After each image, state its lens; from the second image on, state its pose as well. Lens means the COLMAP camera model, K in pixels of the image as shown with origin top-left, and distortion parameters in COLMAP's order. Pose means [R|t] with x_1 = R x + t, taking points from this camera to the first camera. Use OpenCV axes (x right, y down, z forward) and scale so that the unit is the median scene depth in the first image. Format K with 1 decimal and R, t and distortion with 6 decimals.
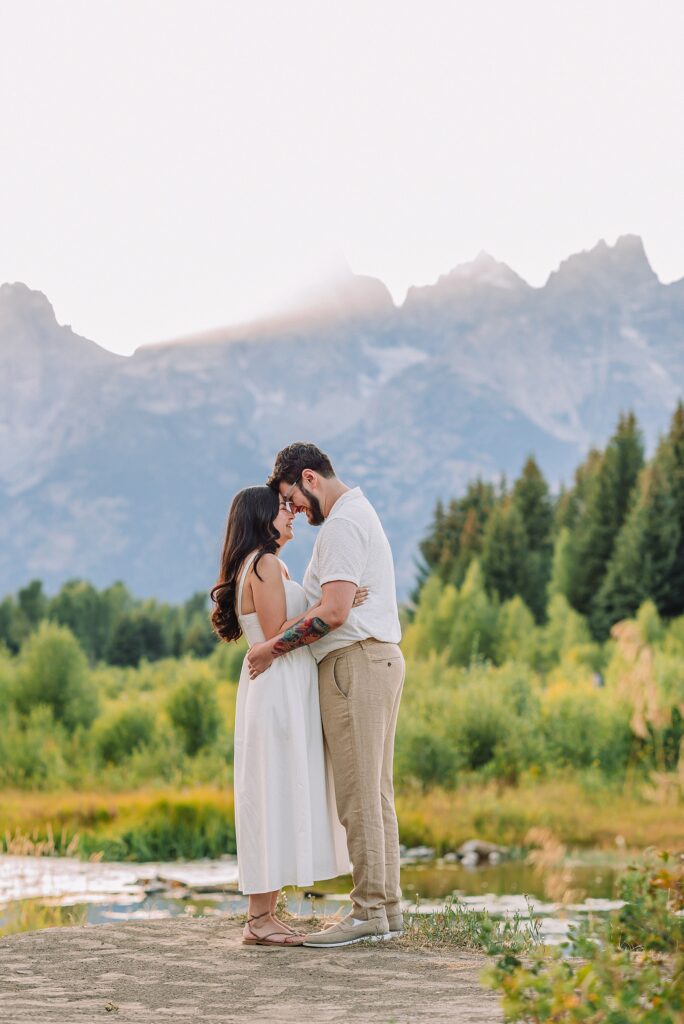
lens RADIAL K [[2381.0, 0, 342.5], [0, 2381.0, 509.8], [0, 0, 1]] dist [-0.072824, -0.236844]
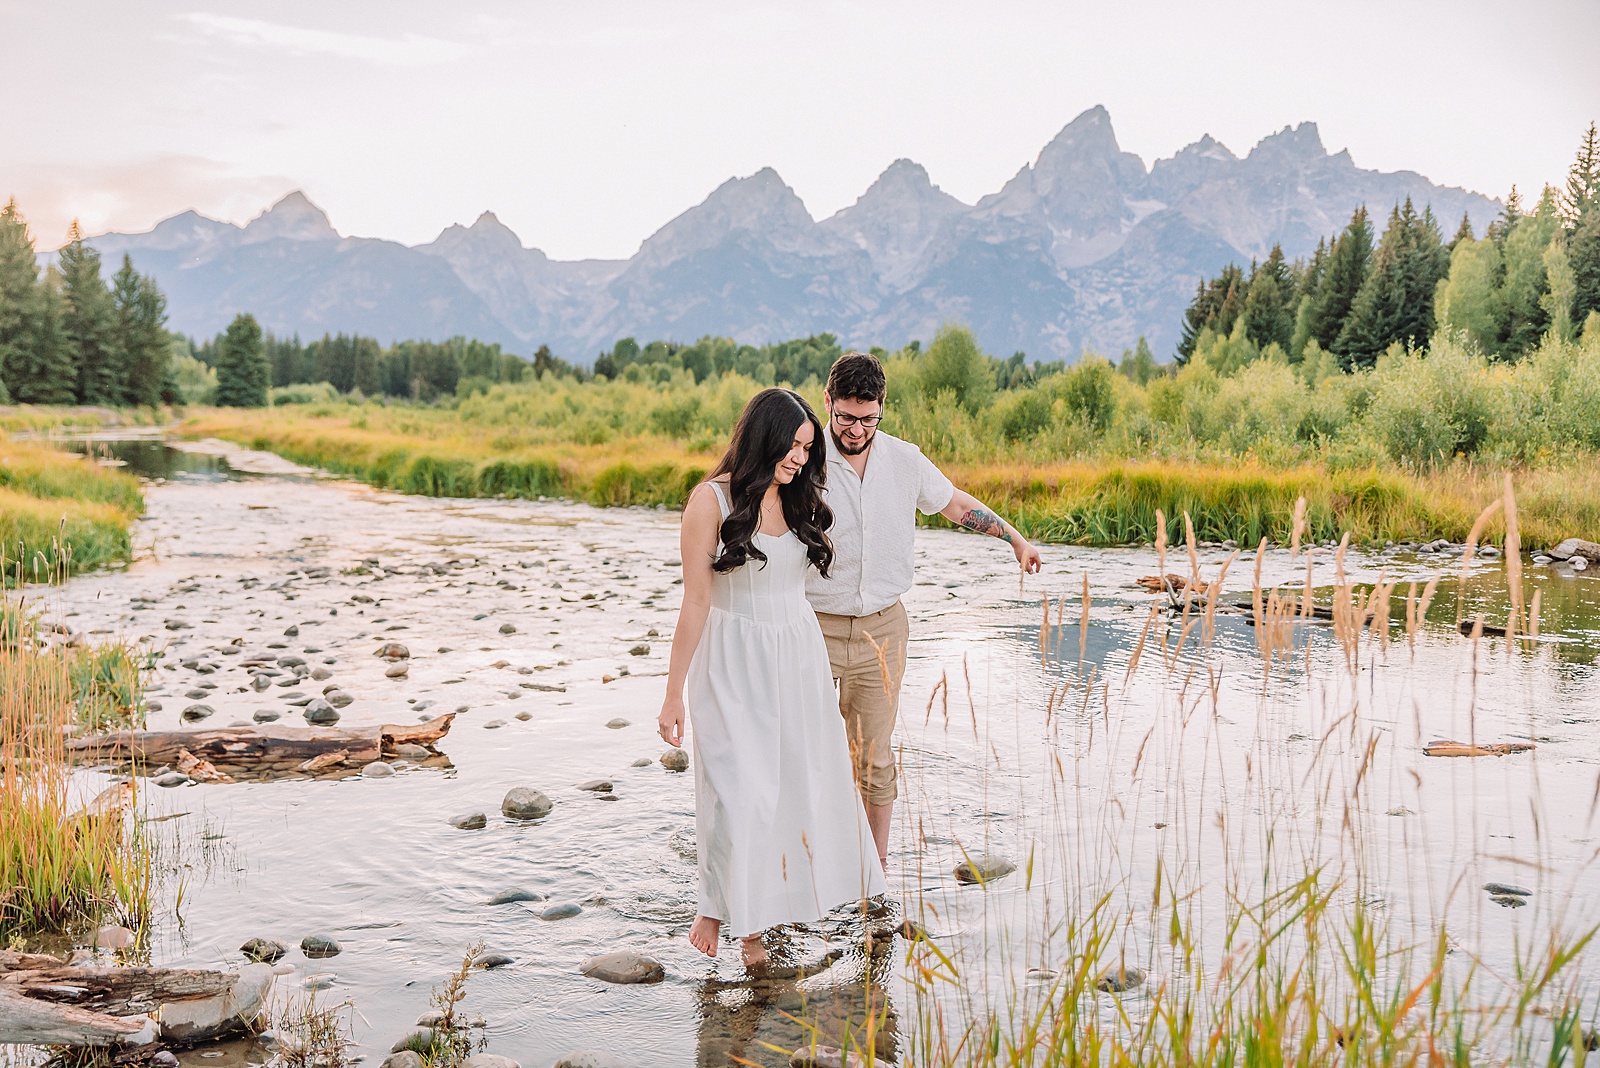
lens RADIAL K [[1445.8, 0, 801.7], [0, 1445.8, 533.8], [0, 0, 1]] dist [-0.009968, 0.008693]
pose [[0.979157, 0.040798, -0.198965, -0.022304], [-0.009244, 0.987555, 0.157003, 0.017424], [0.202894, -0.151891, 0.967348, 0.129233]]
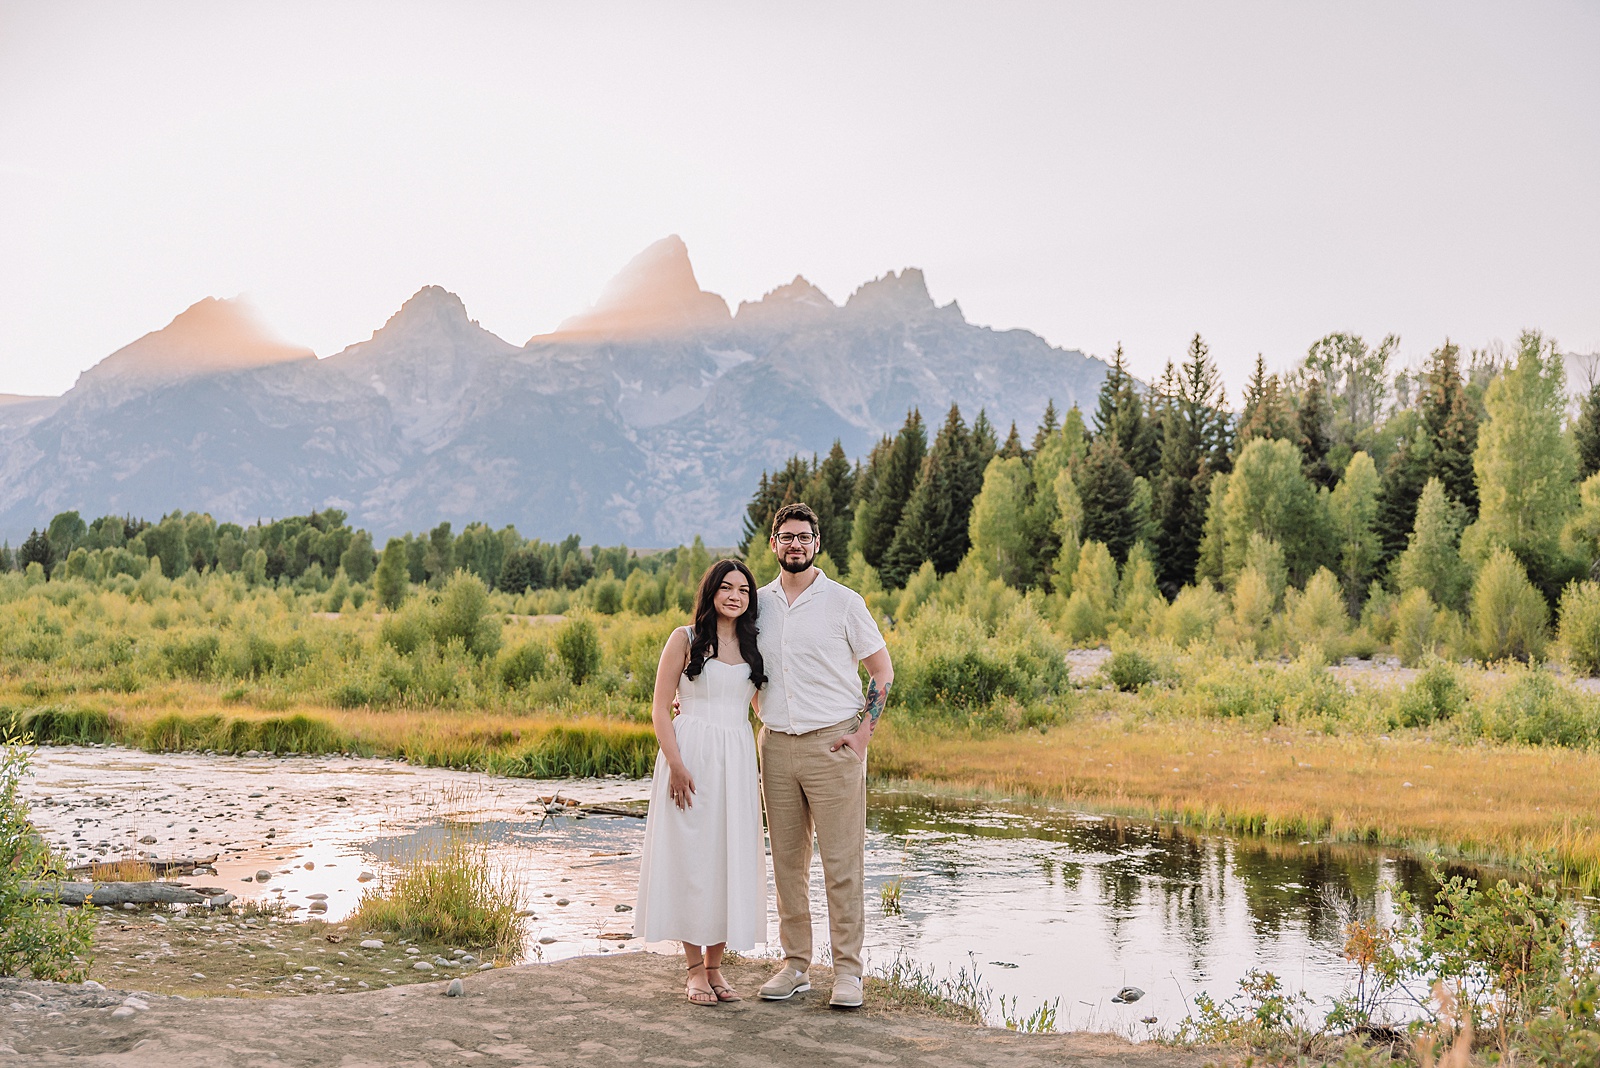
lens RADIAL K [[1830.9, 0, 795.6], [0, 1830.9, 531.1], [0, 0, 1]] dist [0.011350, -0.002790]
pose [[0.997577, 0.032308, 0.061622, -0.003803], [-0.034168, 0.998984, 0.029374, -0.003206], [-0.060611, -0.031408, 0.997667, 0.012022]]
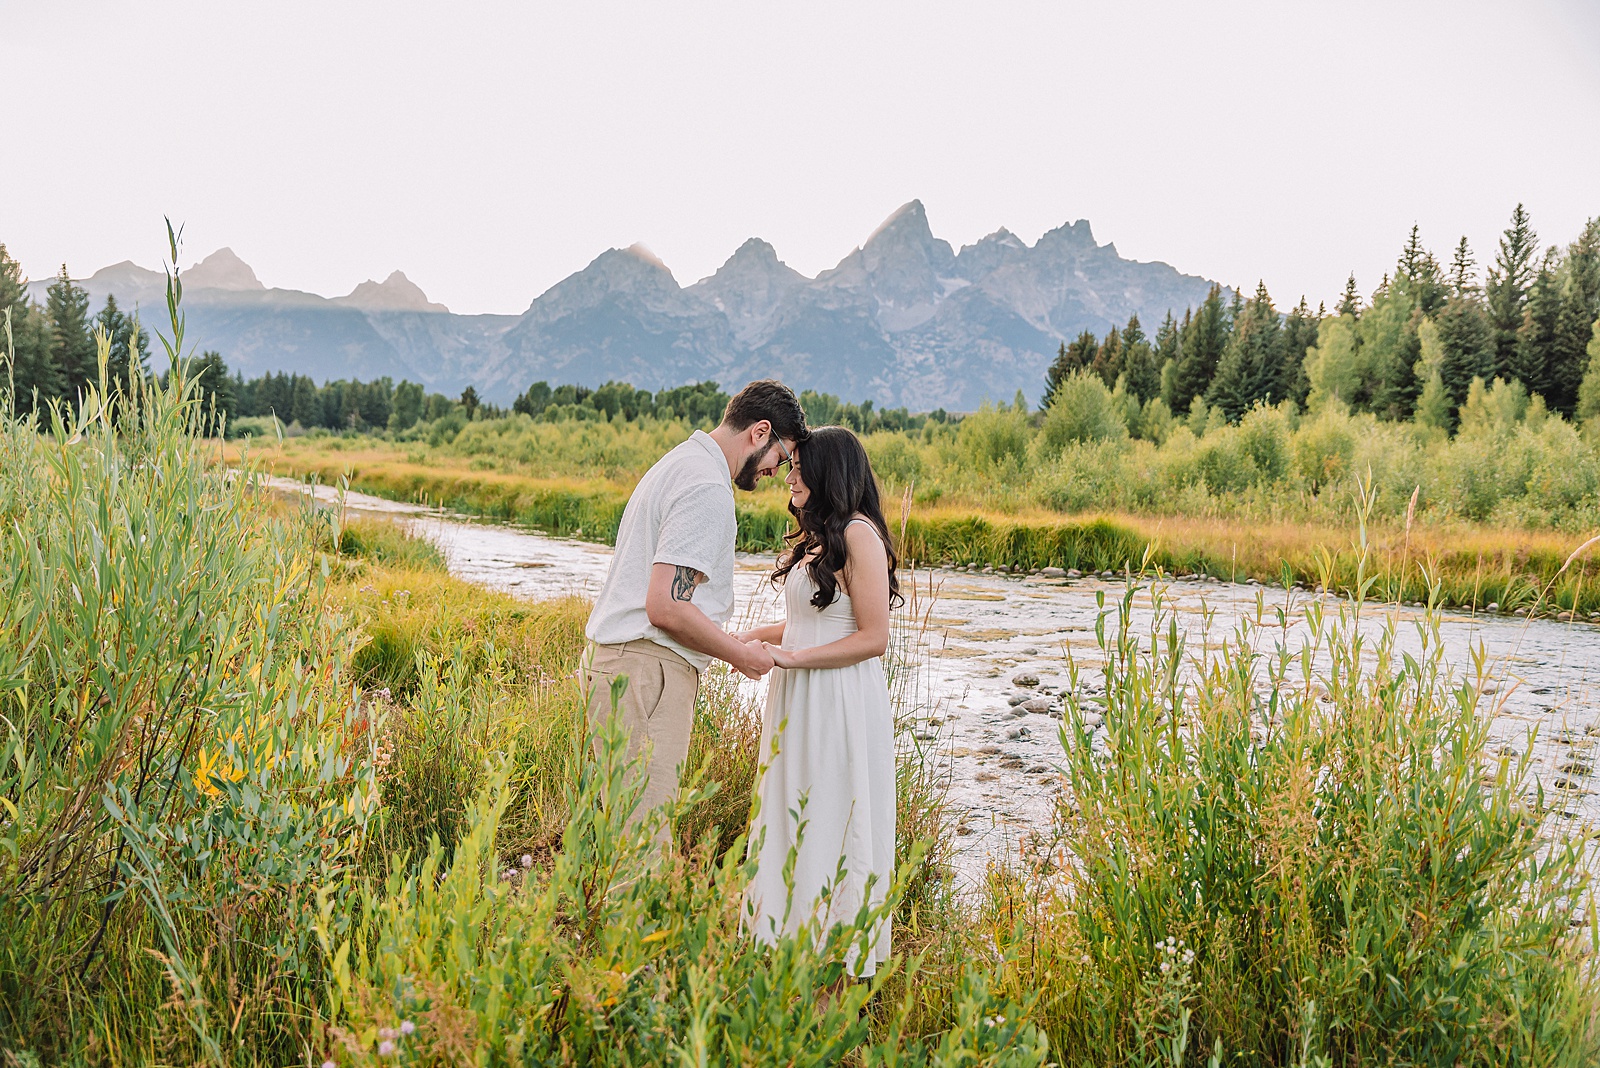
lens RADIAL K [[1210.1, 0, 802.0], [0, 1210.1, 529.2], [0, 0, 1]] dist [-0.008986, 0.001526]
pose [[0.995149, 0.044911, -0.087529, -0.087117], [-0.032566, 0.989940, 0.137687, 0.019970], [0.092832, -0.134168, 0.986601, 0.163715]]
